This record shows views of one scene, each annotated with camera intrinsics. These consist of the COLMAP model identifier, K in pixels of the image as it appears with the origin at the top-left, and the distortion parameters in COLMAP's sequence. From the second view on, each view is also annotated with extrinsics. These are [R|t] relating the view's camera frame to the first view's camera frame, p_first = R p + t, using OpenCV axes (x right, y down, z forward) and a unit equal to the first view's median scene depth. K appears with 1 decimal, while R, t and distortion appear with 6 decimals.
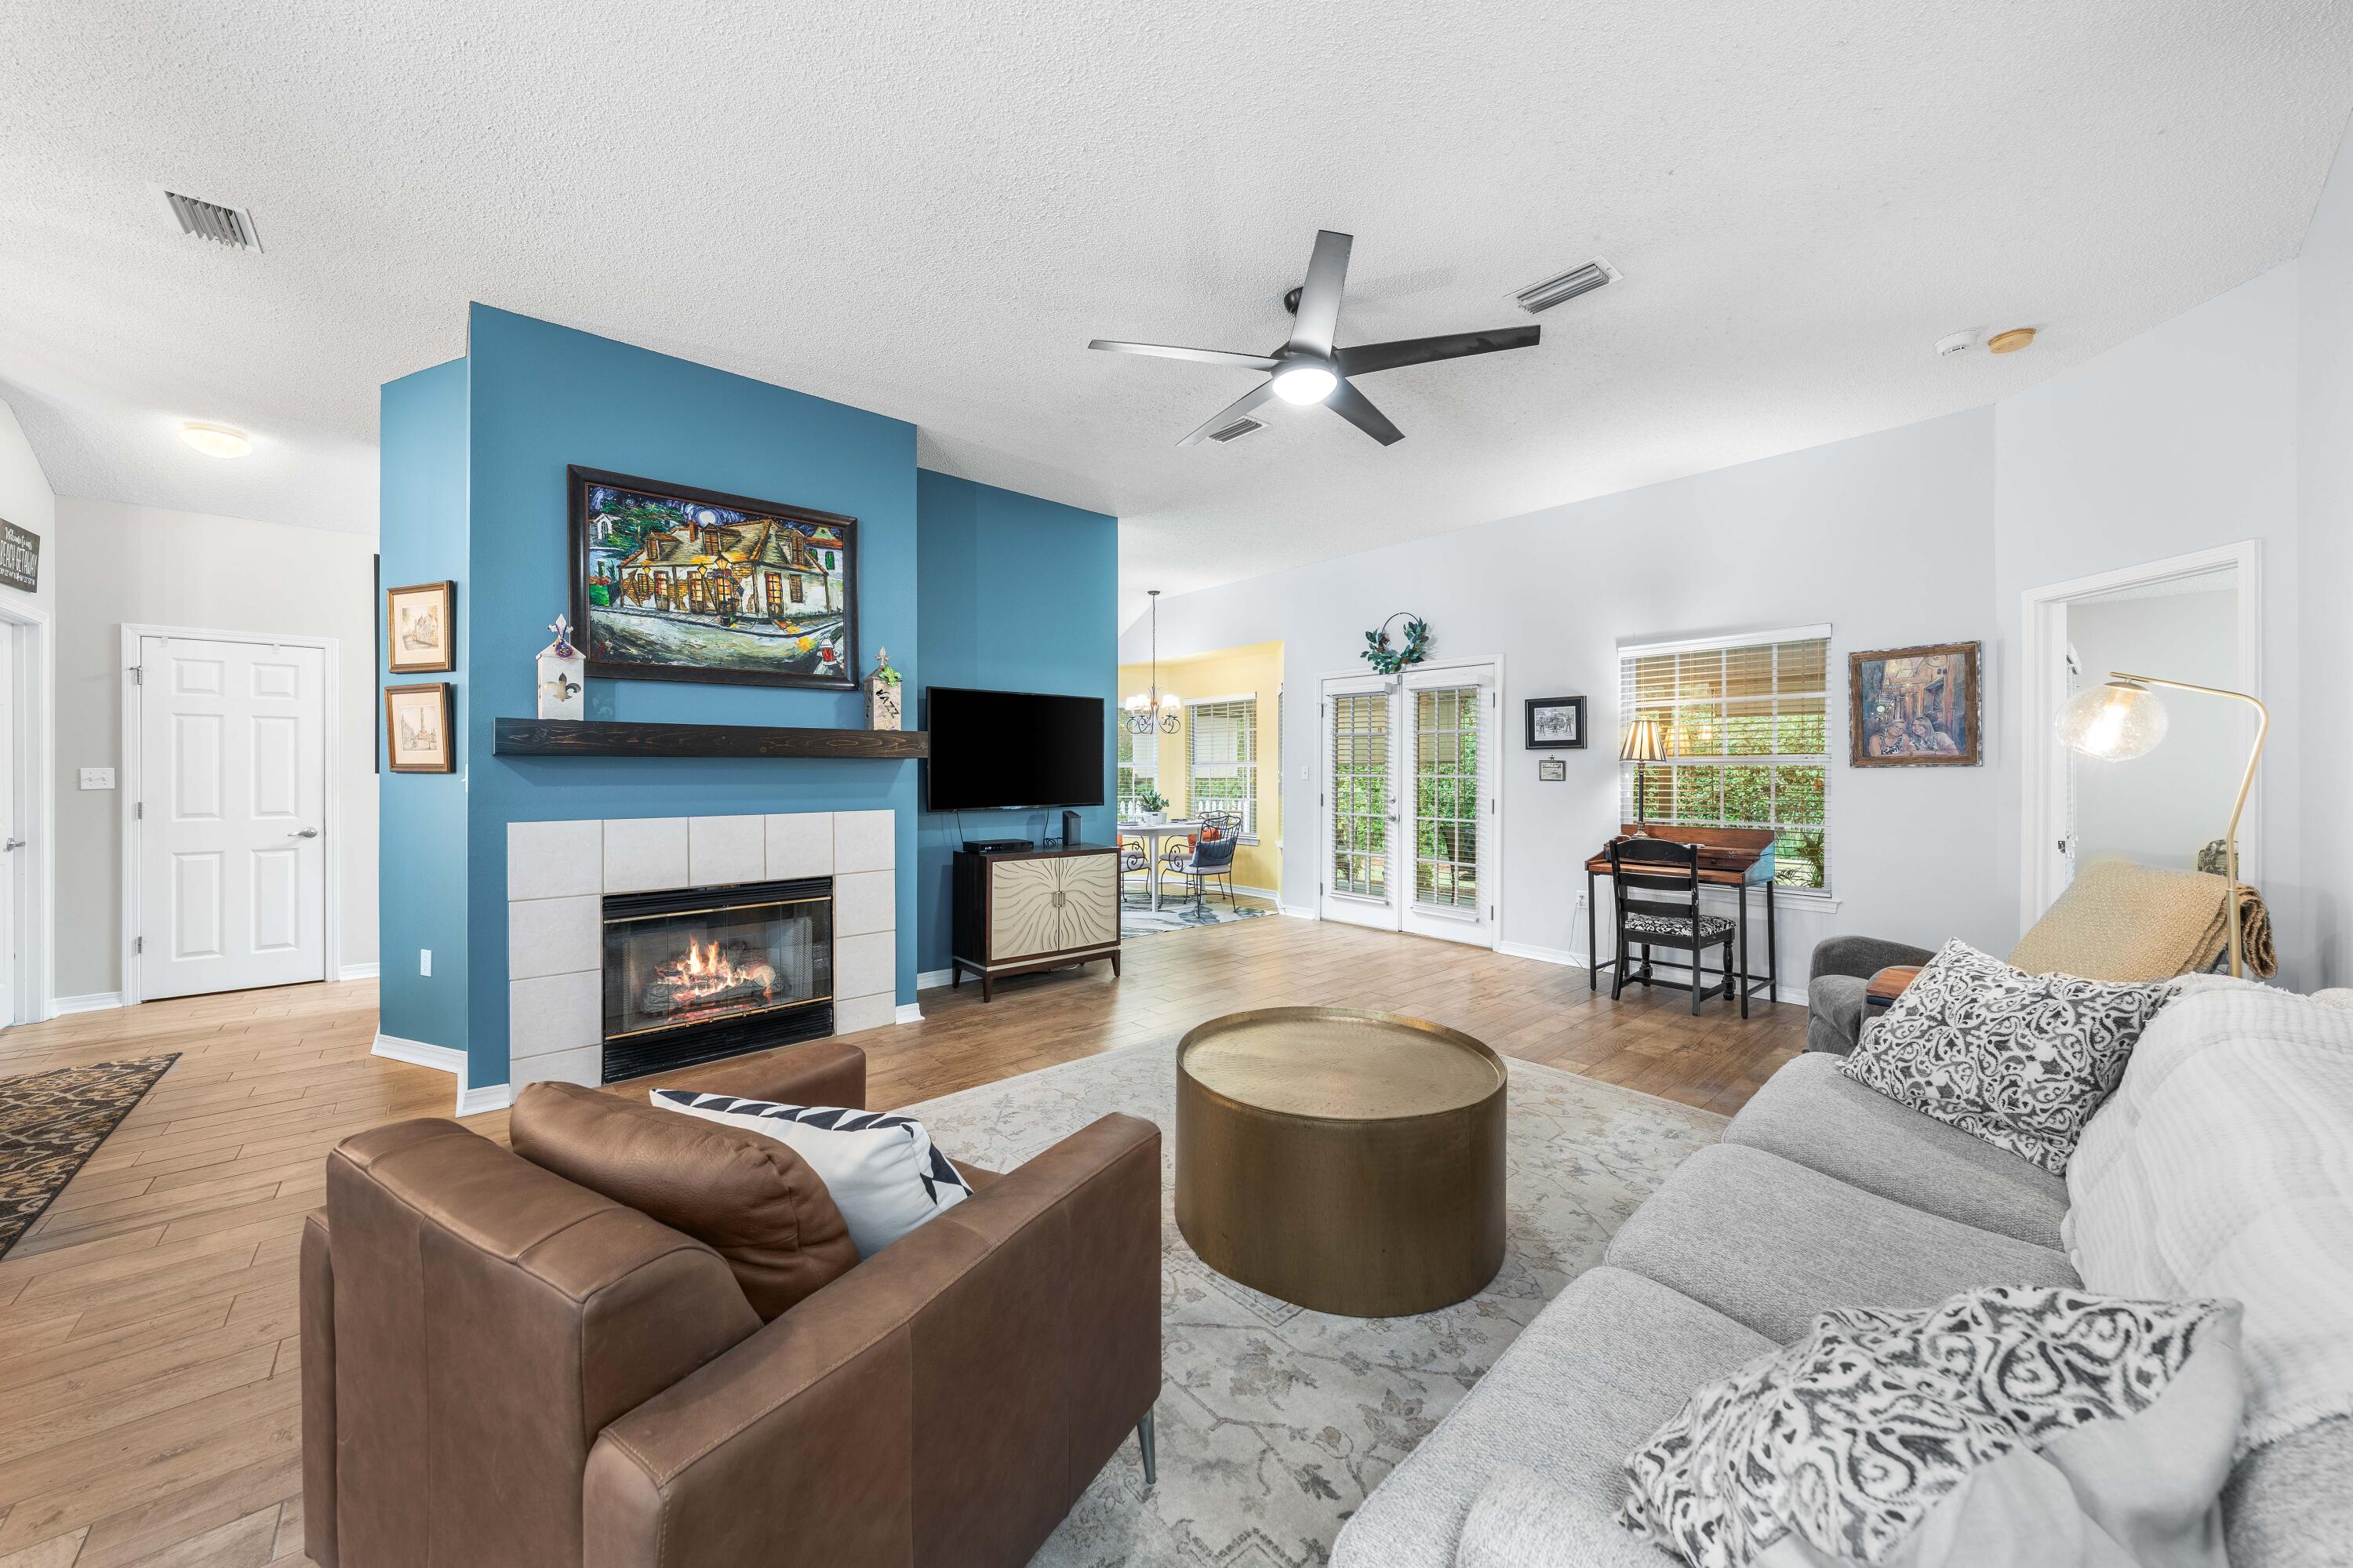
lens RADIAL K [[846.7, 0, 1174.9], [0, 846.7, 771.6], [0, 0, 1]] dist [0.000329, 0.000001]
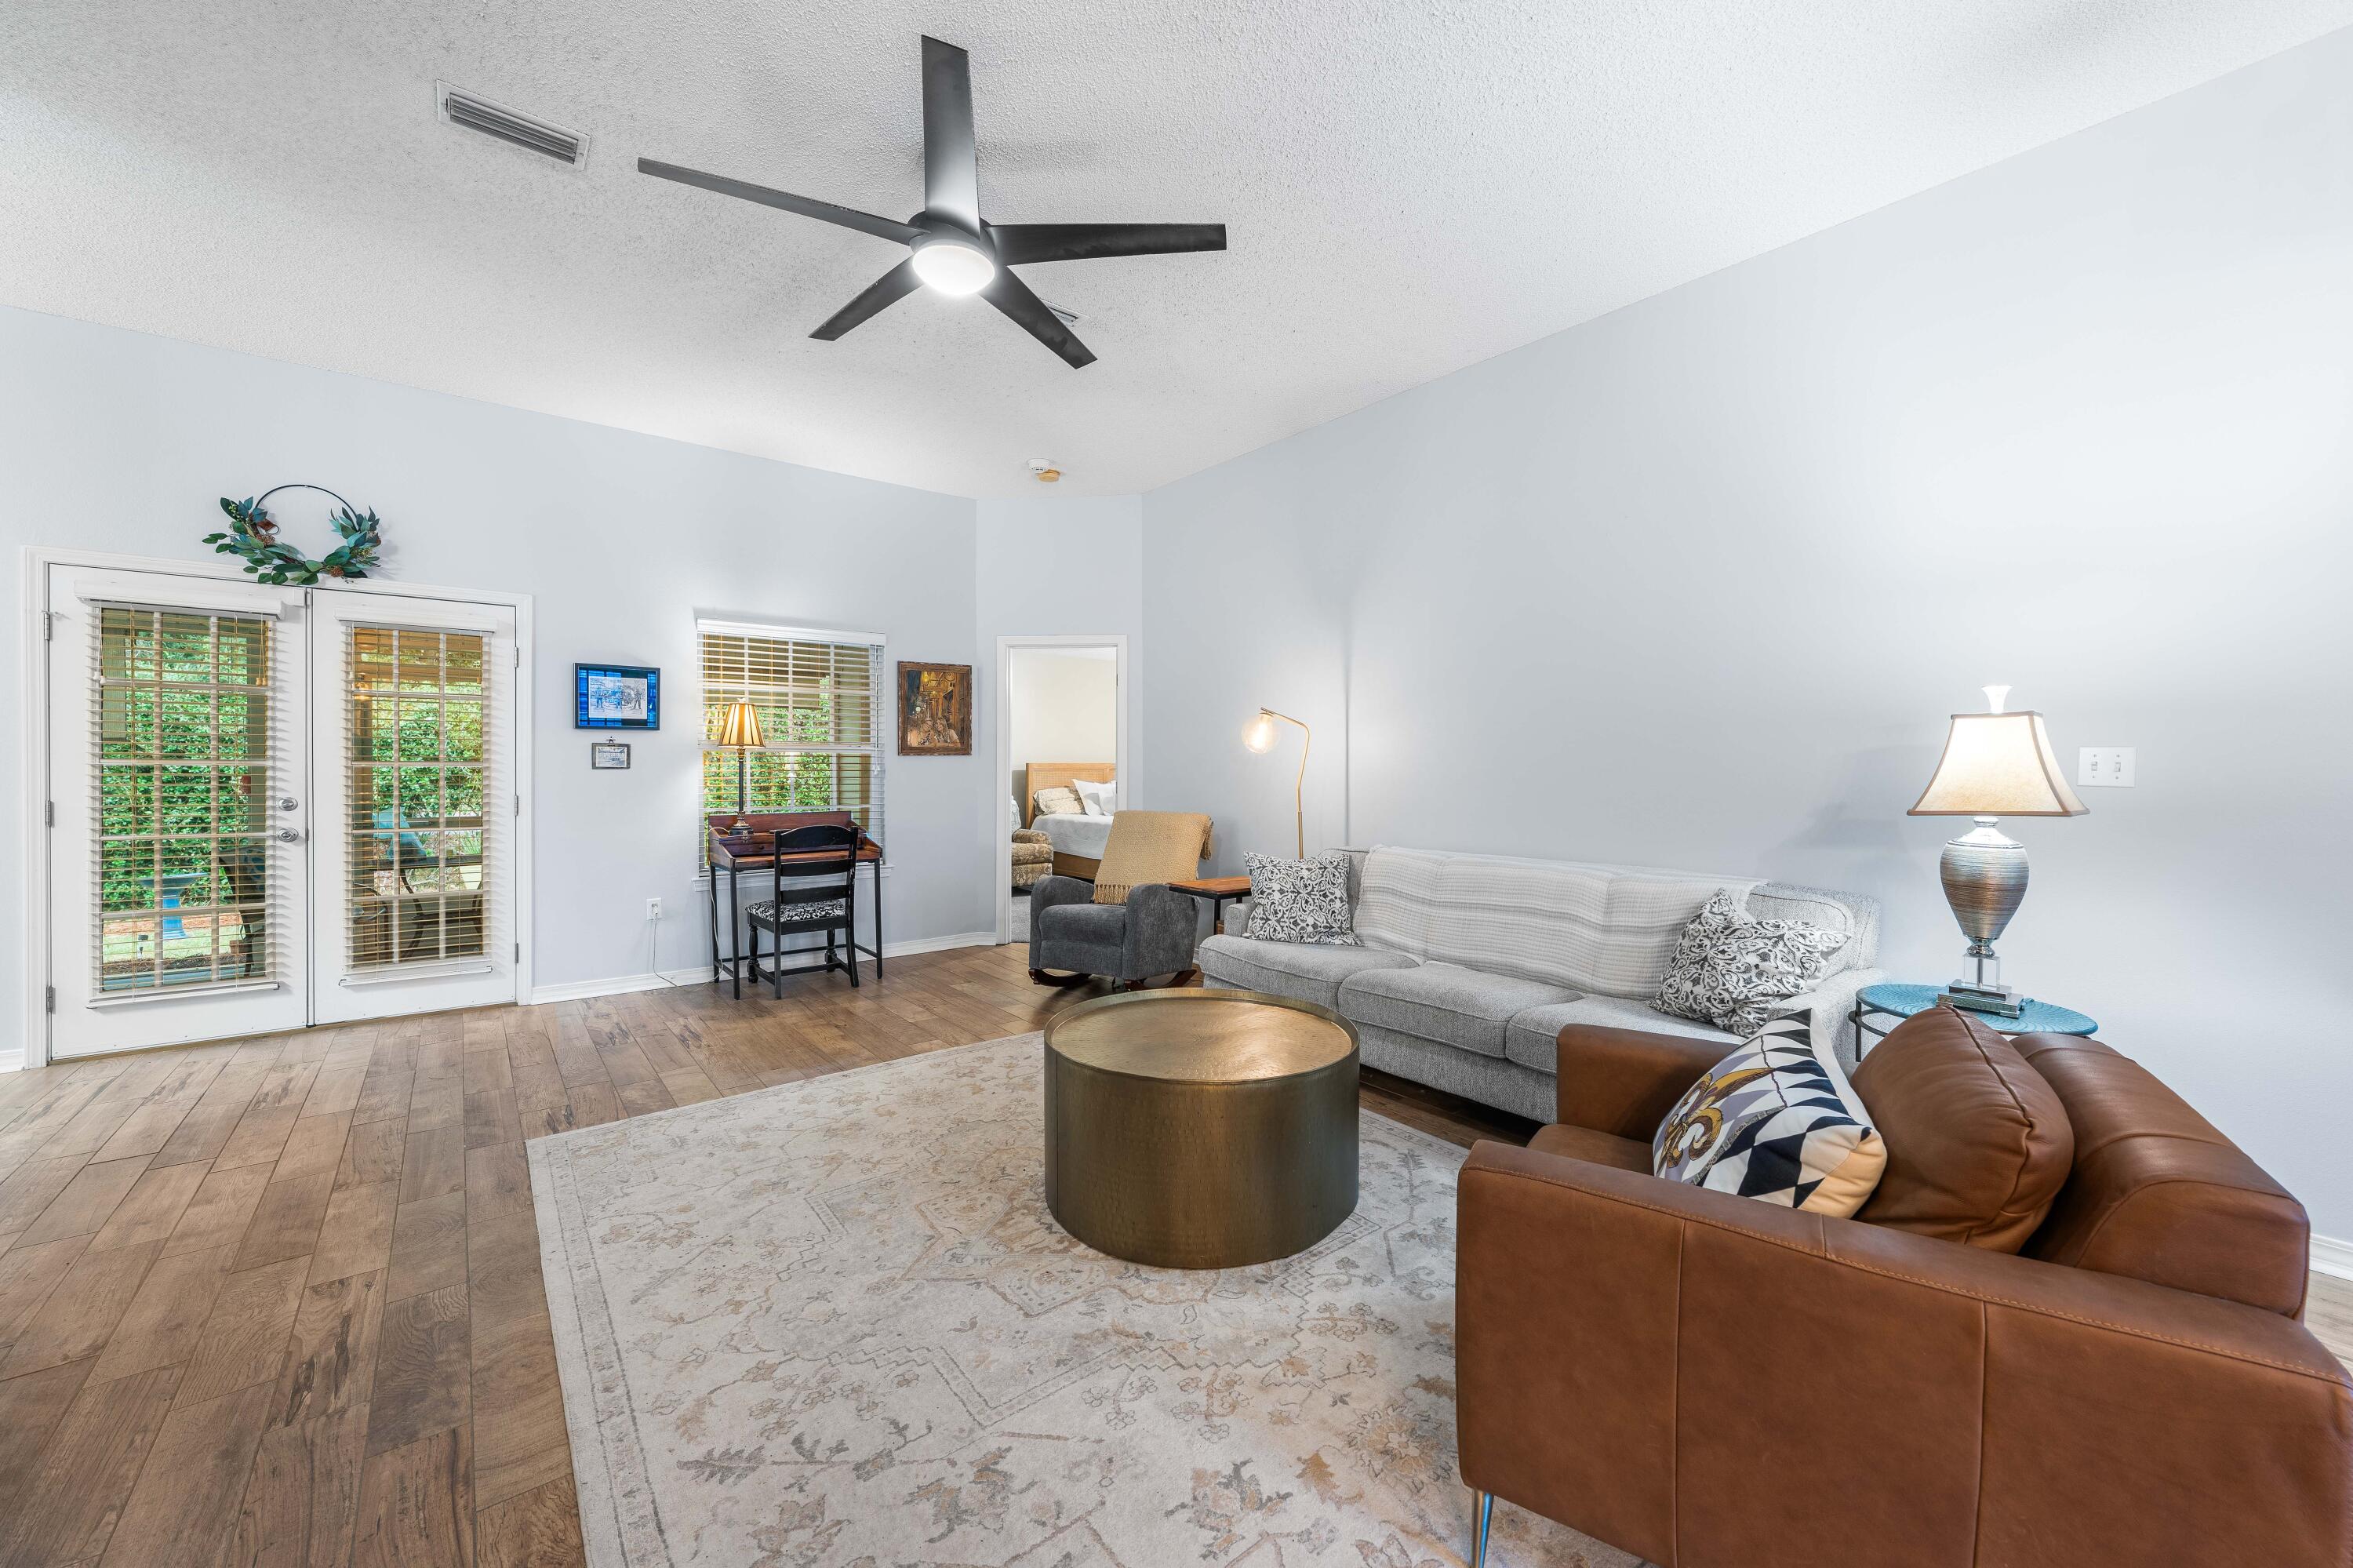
lens RADIAL K [[924.0, 0, 1177.8], [0, 924.0, 767.0], [0, 0, 1]] dist [0.000265, -0.000003]
pose [[0.034986, -0.005626, 0.999372, -0.461664], [-0.001838, 0.999982, 0.005694, 0.003687], [-0.999386, -0.002036, 0.034975, 0.487020]]
